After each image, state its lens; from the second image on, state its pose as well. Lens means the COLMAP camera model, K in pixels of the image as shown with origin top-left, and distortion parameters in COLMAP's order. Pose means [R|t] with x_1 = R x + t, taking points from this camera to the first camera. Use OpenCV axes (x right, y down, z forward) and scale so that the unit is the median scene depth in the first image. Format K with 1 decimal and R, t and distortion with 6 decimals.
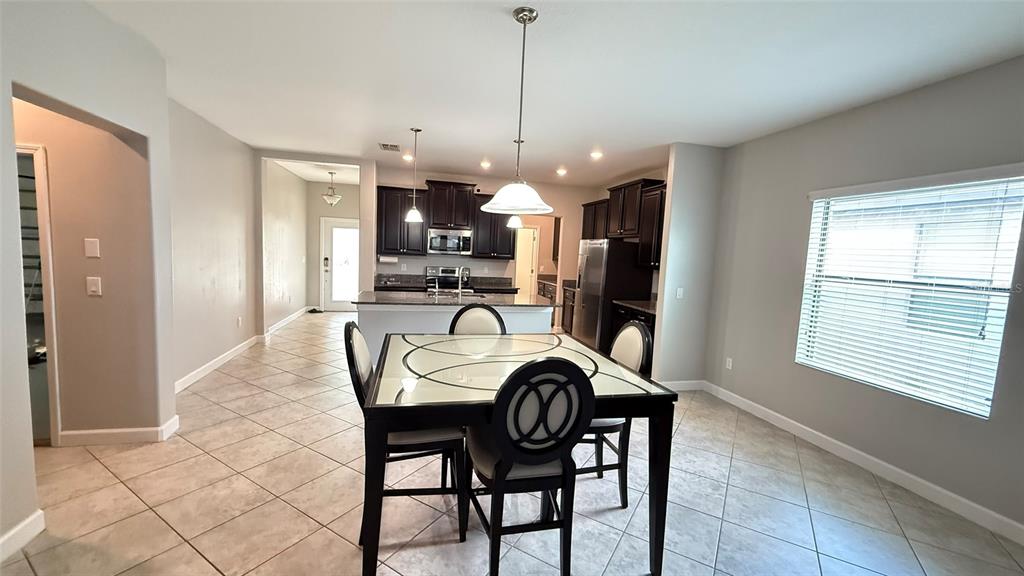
lens RADIAL K [[405.9, 0, 509.7], [0, 405.9, 288.8], [0, 0, 1]] dist [0.000545, -0.000021]
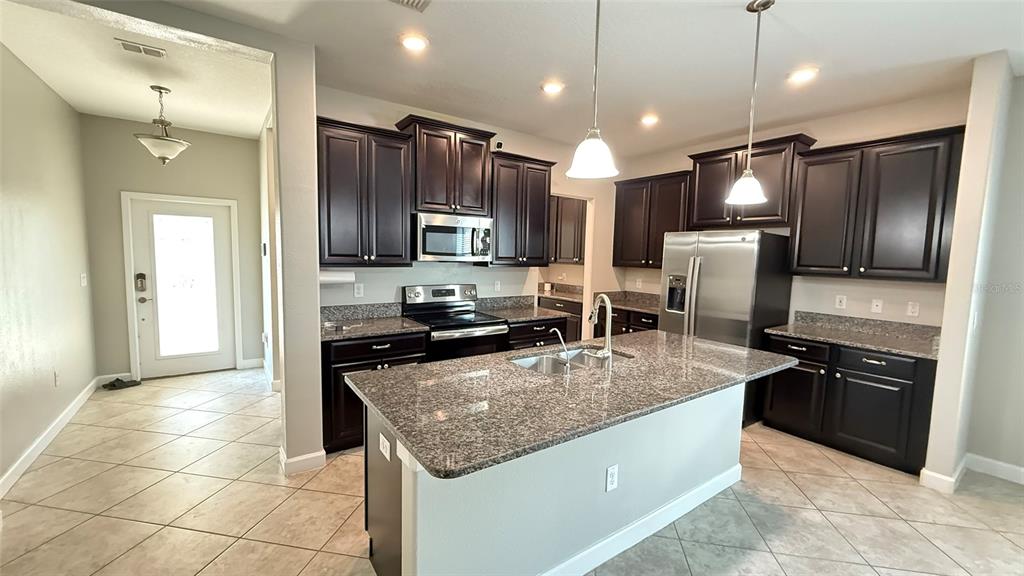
lens RADIAL K [[405.9, 0, 513.9], [0, 405.9, 287.6], [0, 0, 1]] dist [0.000545, -0.000021]
pose [[0.926711, -0.059111, 0.371096, -0.273140], [0.055997, 0.998247, 0.019170, -0.056065], [-0.371579, 0.003015, 0.928396, 0.469065]]
